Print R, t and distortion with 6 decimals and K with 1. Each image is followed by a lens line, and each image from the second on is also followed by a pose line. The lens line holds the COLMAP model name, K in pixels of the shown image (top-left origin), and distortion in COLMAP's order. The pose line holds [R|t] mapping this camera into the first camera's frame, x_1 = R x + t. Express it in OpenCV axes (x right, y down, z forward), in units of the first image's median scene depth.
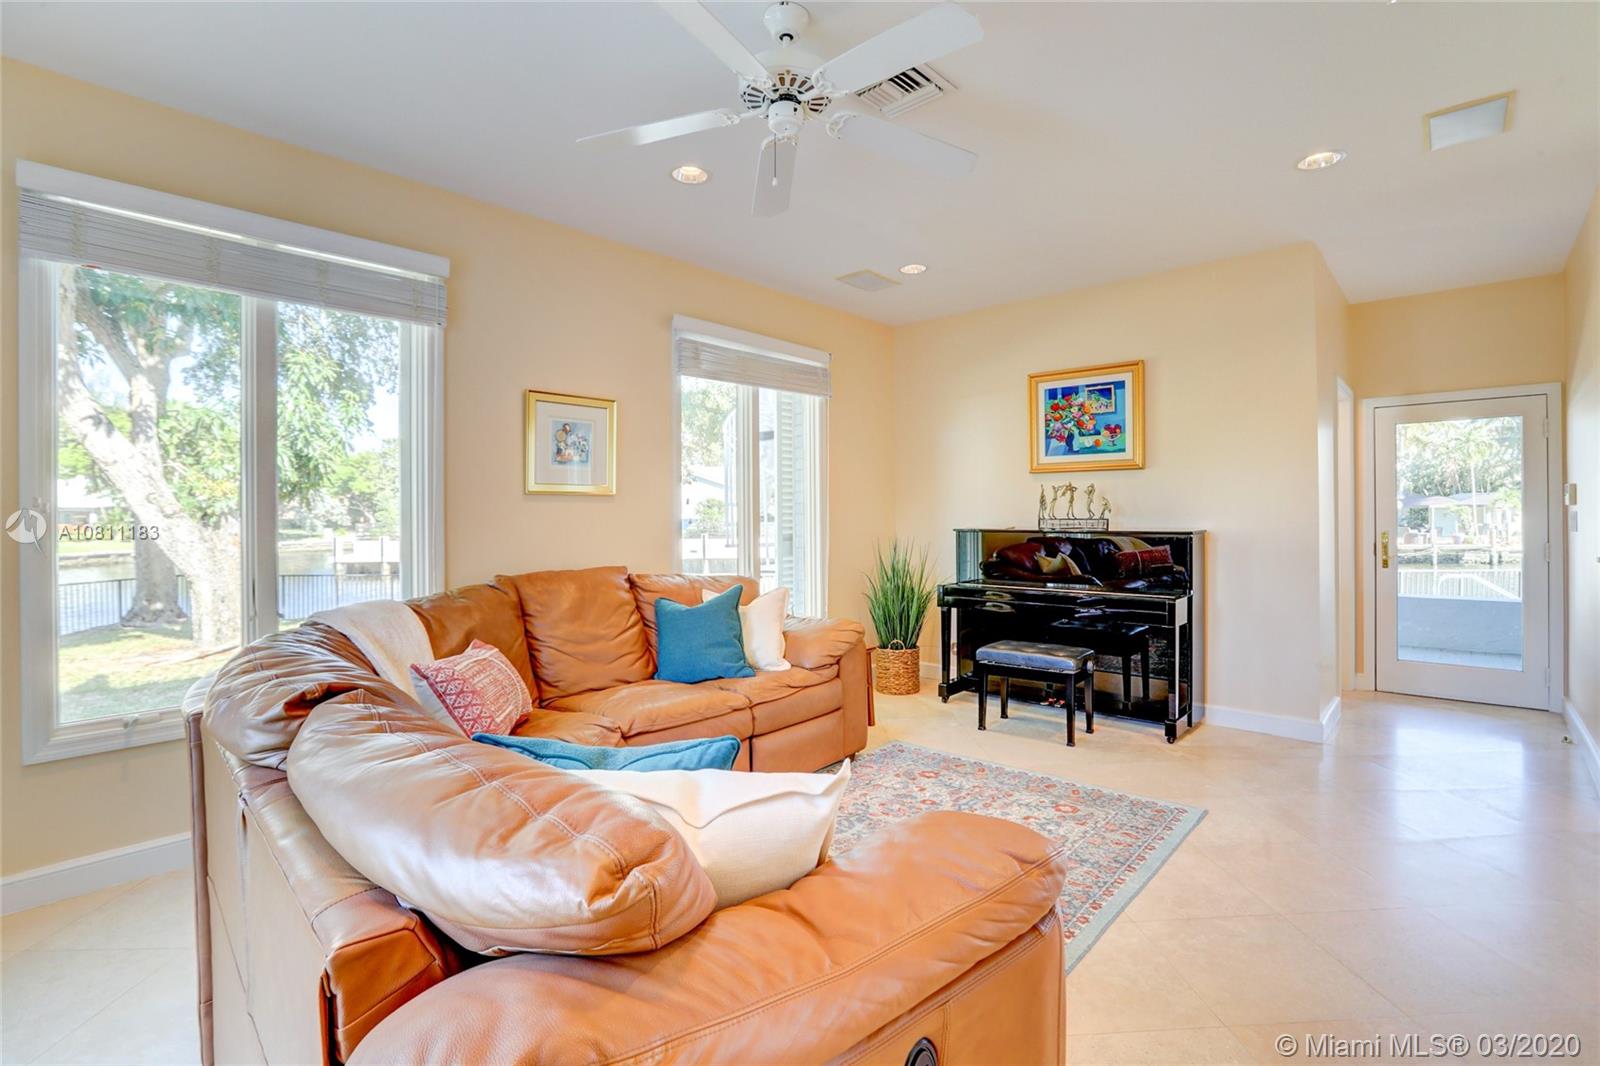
lens RADIAL K [[744.7, 0, 809.8], [0, 744.7, 523.4], [0, 0, 1]] dist [-0.039624, 0.008251]
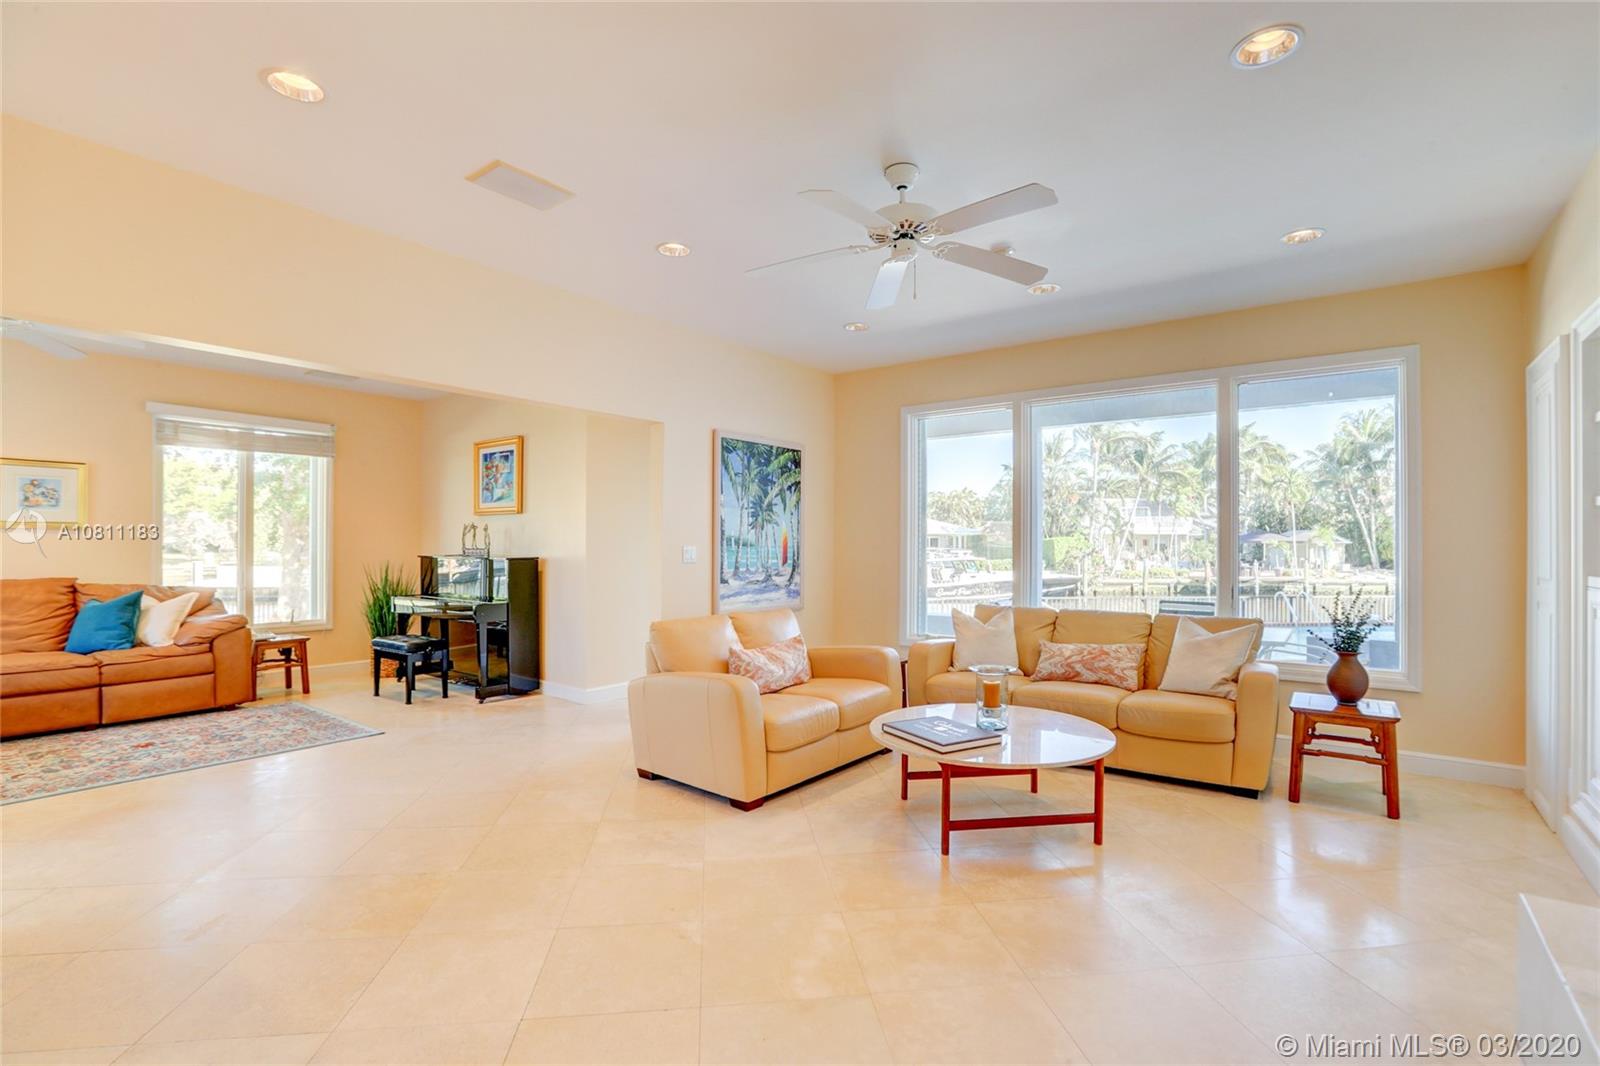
lens RADIAL K [[744.7, 0, 809.5], [0, 744.7, 545.7], [0, 0, 1]] dist [-0.039624, 0.008251]
pose [[0.995358, 0.010044, 0.095717, 0.990787], [-0.009078, 0.999903, -0.010523, -0.003368], [-0.095814, 0.009606, 0.995353, -0.519737]]
